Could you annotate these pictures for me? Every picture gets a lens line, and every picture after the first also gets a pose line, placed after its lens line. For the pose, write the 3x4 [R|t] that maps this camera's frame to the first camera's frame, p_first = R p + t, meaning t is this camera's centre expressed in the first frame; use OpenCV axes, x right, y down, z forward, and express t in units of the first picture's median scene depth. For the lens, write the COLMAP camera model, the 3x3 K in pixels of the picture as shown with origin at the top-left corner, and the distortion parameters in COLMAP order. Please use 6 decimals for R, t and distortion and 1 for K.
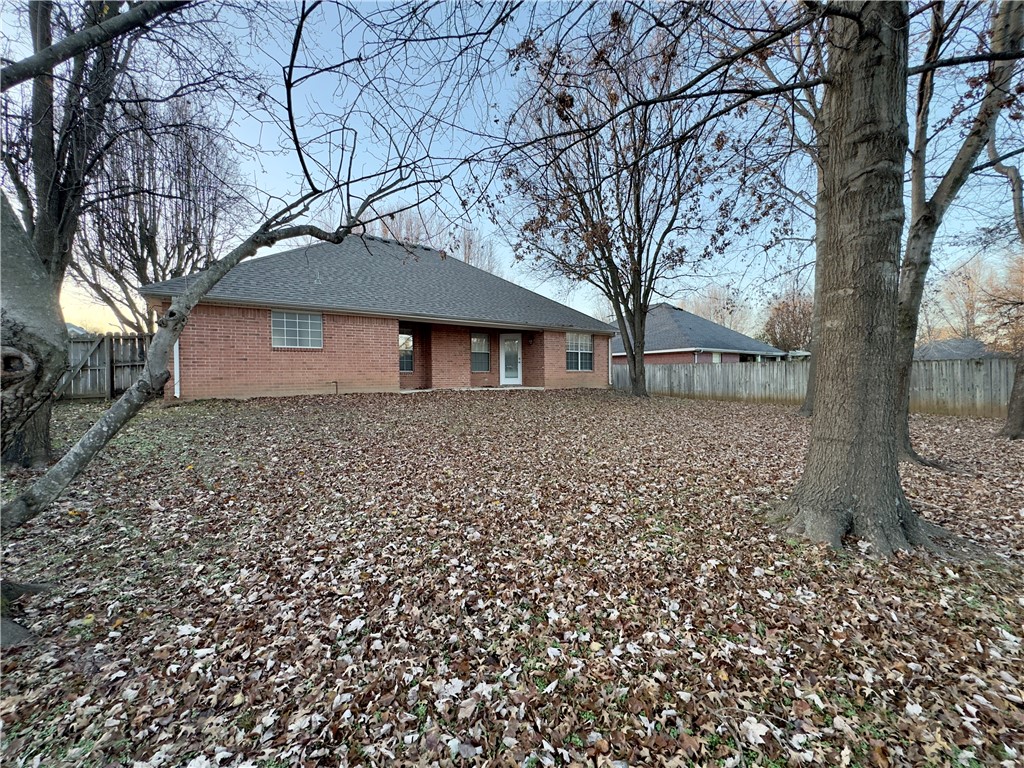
lens RADIAL K [[411.0, 0, 512.4], [0, 411.0, 380.2], [0, 0, 1]] dist [-0.002654, -0.000226]
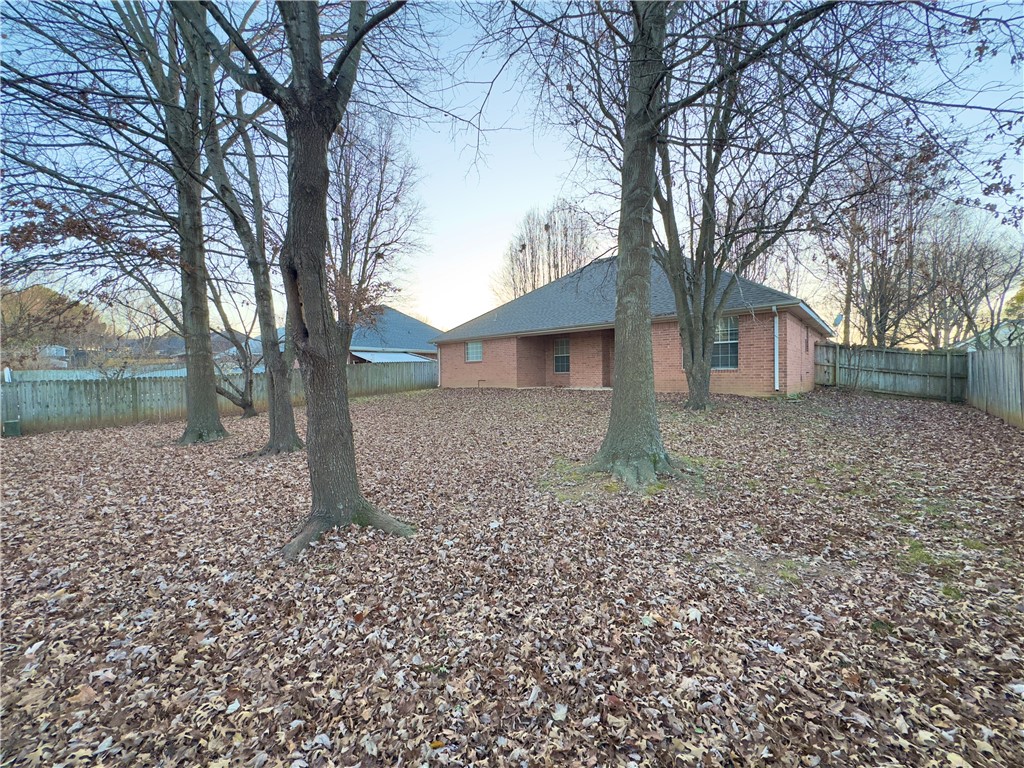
lens RADIAL K [[411.0, 0, 512.4], [0, 411.0, 380.2], [0, 0, 1]] dist [-0.002654, -0.000226]
pose [[0.198050, 0.014544, -0.980084, 0.880866], [-0.000072, 0.999890, 0.014824, -0.015631], [0.980192, -0.002865, 0.198029, 0.558086]]
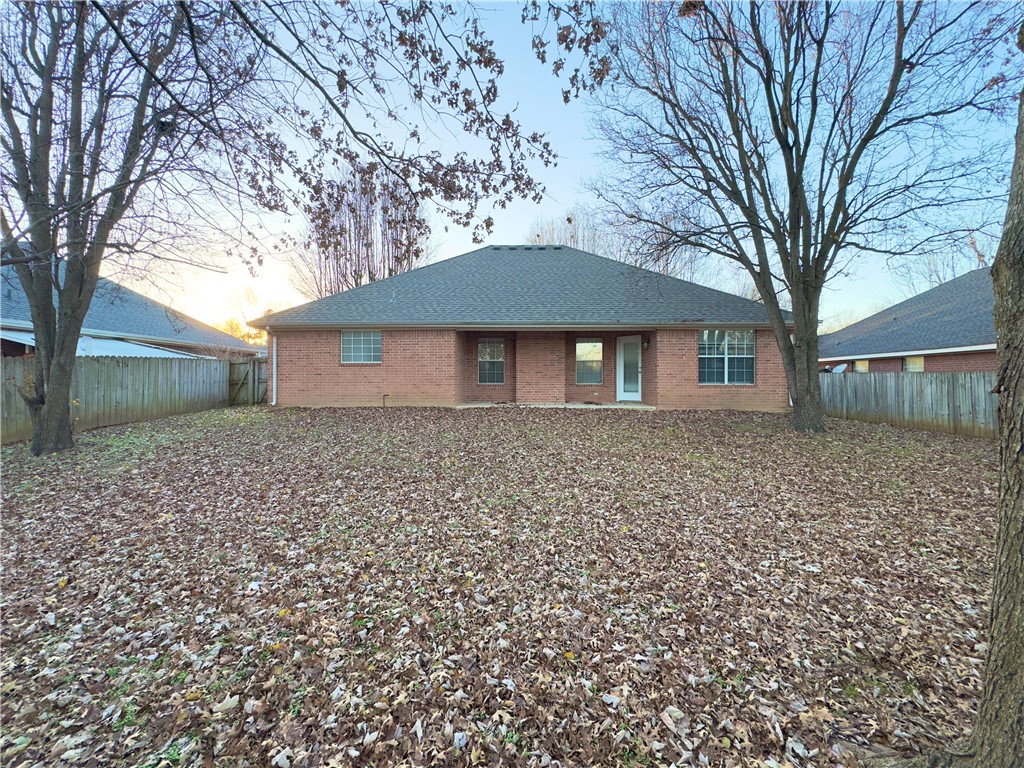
lens RADIAL K [[411.0, 0, 512.4], [0, 411.0, 380.2], [0, 0, 1]] dist [-0.002654, -0.000226]
pose [[0.793342, 0.003318, -0.608768, 0.323320], [-0.014060, 0.999818, -0.012873, -0.017243], [0.608614, 0.018772, 0.793244, 0.262738]]
